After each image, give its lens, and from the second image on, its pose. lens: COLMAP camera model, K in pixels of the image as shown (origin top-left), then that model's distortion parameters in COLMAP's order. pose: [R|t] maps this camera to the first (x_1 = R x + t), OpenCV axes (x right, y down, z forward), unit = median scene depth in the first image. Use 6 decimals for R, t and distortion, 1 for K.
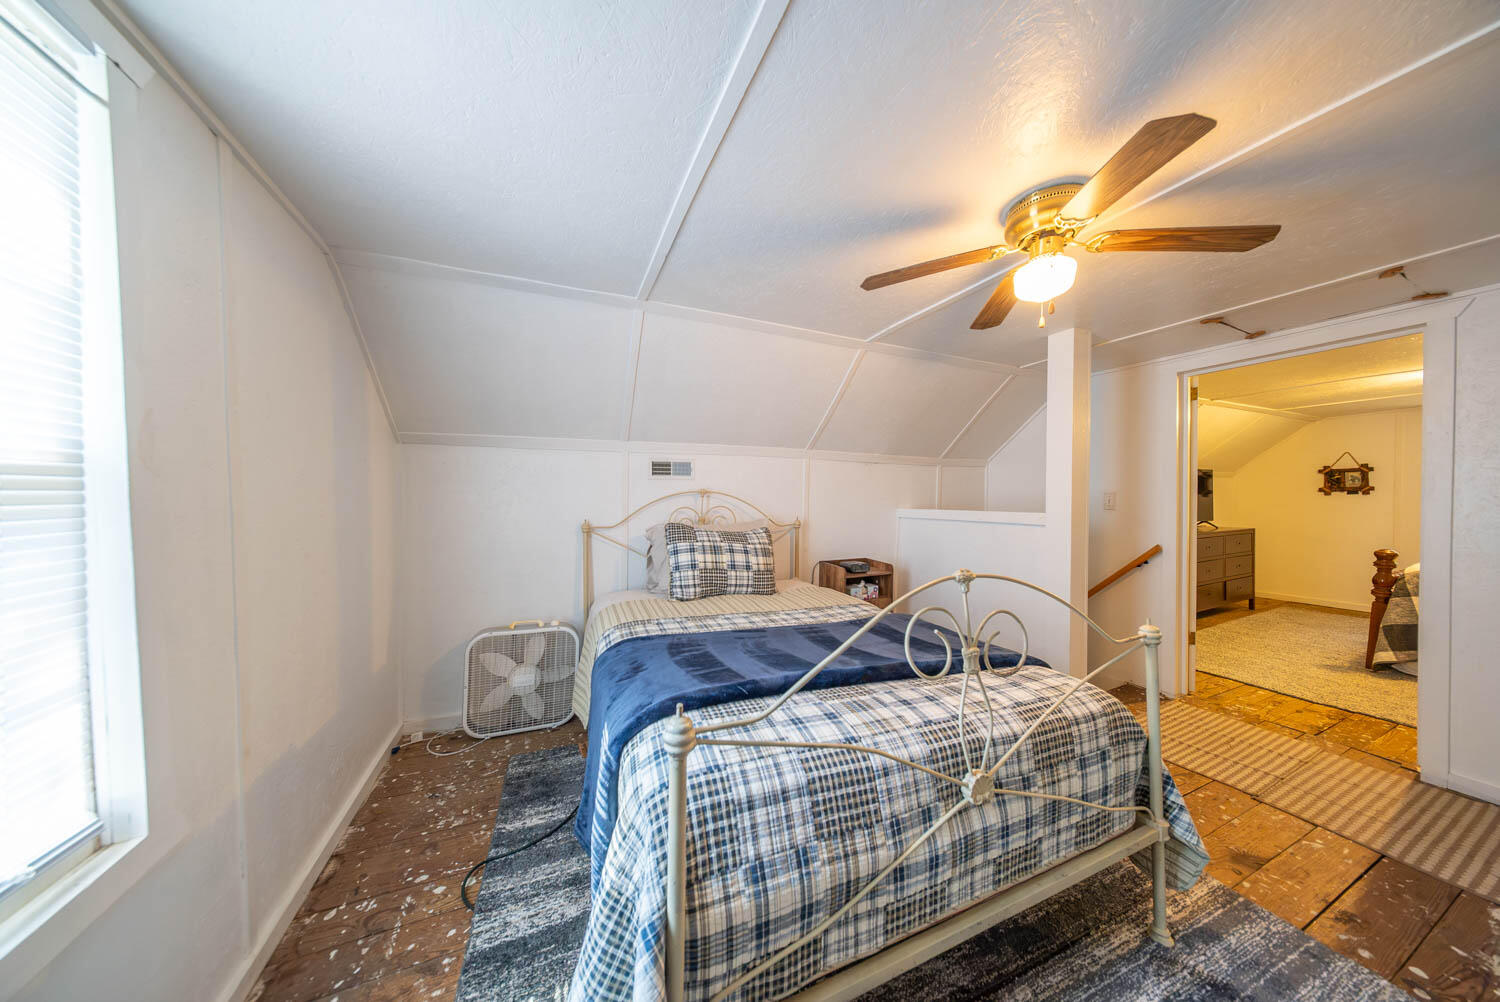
lens RADIAL K [[443.7, 0, 748.0], [0, 443.7, 500.6], [0, 0, 1]] dist [-0.000627, -0.000391]
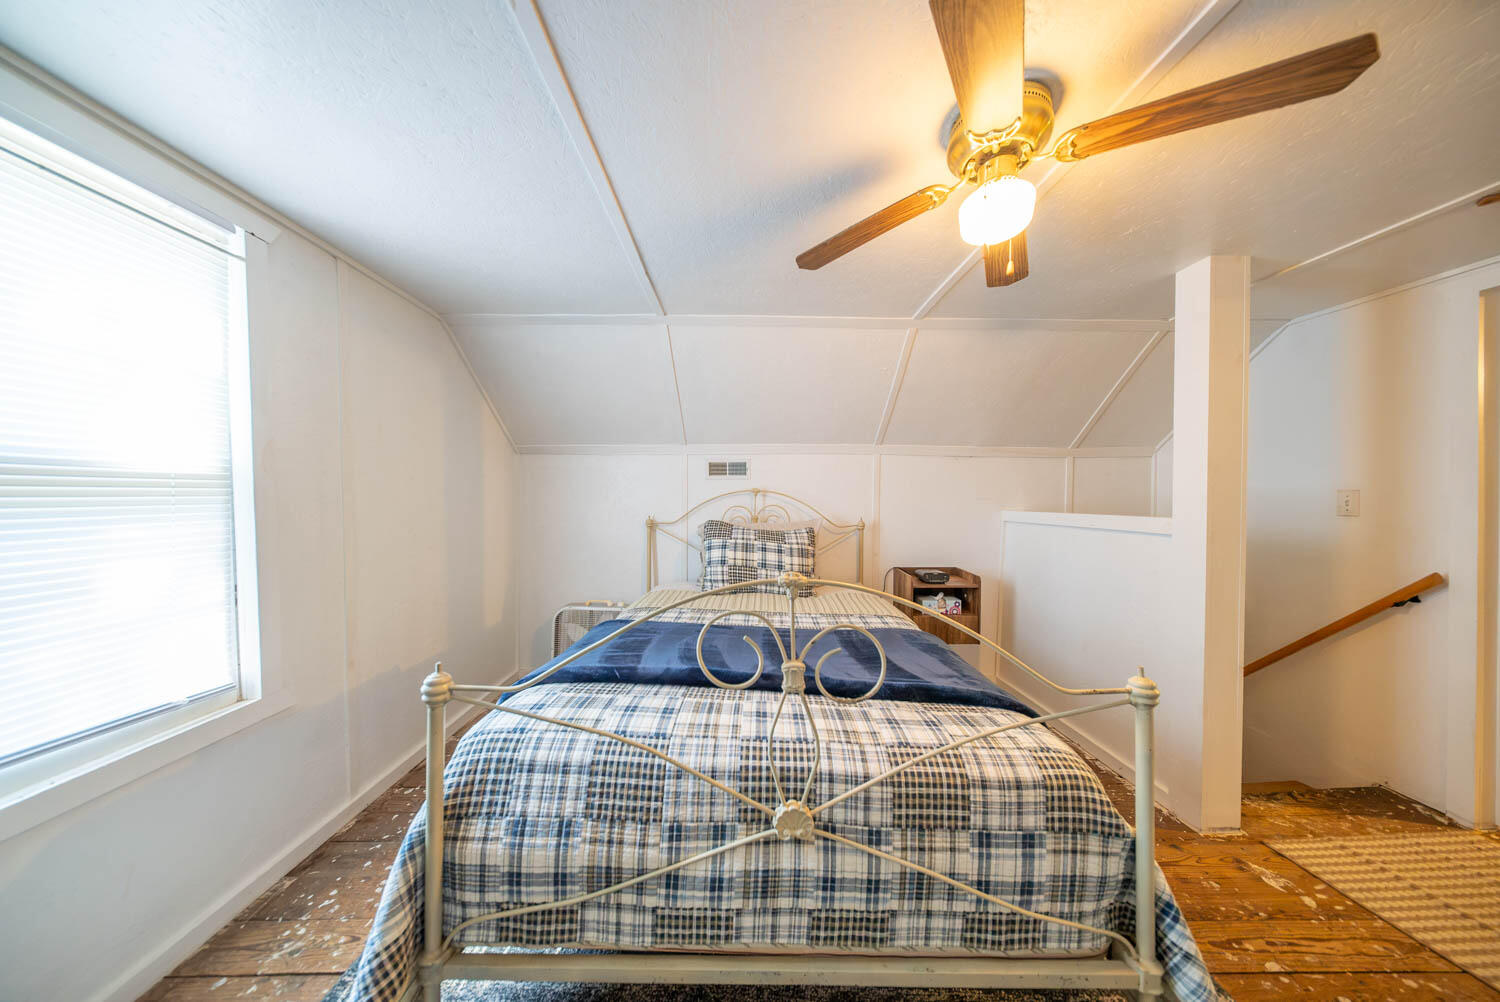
lens RADIAL K [[443.7, 0, 746.6], [0, 443.7, 500.4], [0, 0, 1]] dist [-0.000627, -0.000391]
pose [[0.920840, 0.004185, -0.389918, 0.620802], [-0.005448, 0.999983, -0.002133, 0.009928], [0.389902, 0.004089, 0.920847, 0.122164]]
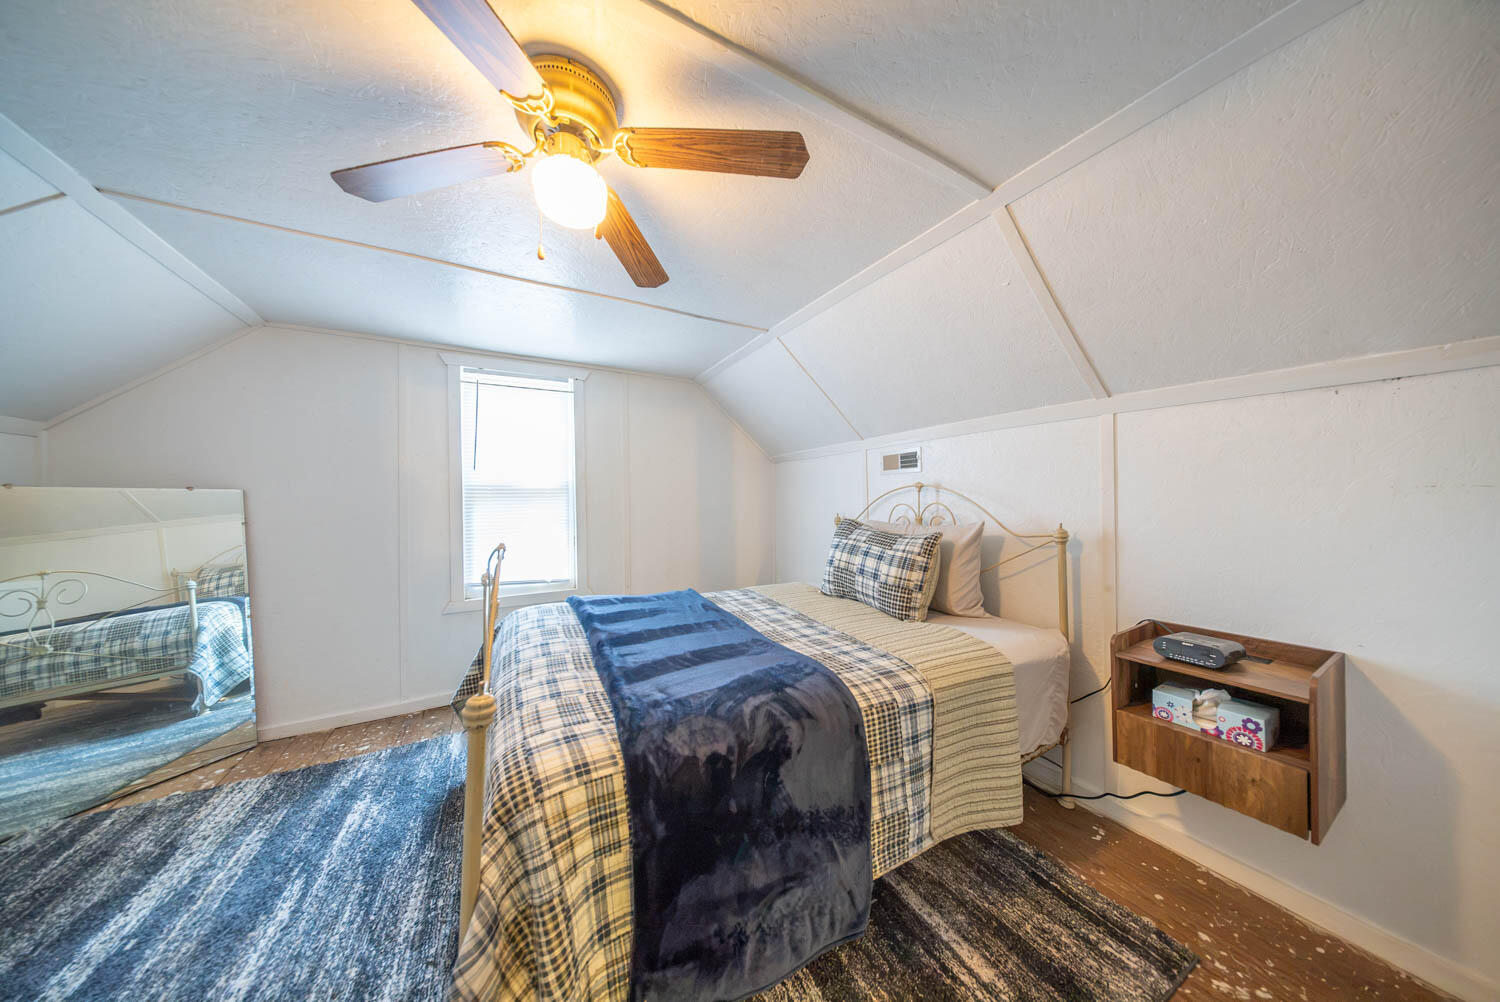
lens RADIAL K [[443.7, 0, 741.7], [0, 443.7, 500.6], [0, 0, 1]] dist [-0.000627, -0.000391]
pose [[0.093419, -0.000396, -0.995627, 1.572901], [-0.002389, 0.999997, -0.000622, 0.021361], [0.995624, 0.002437, 0.093418, 1.326915]]
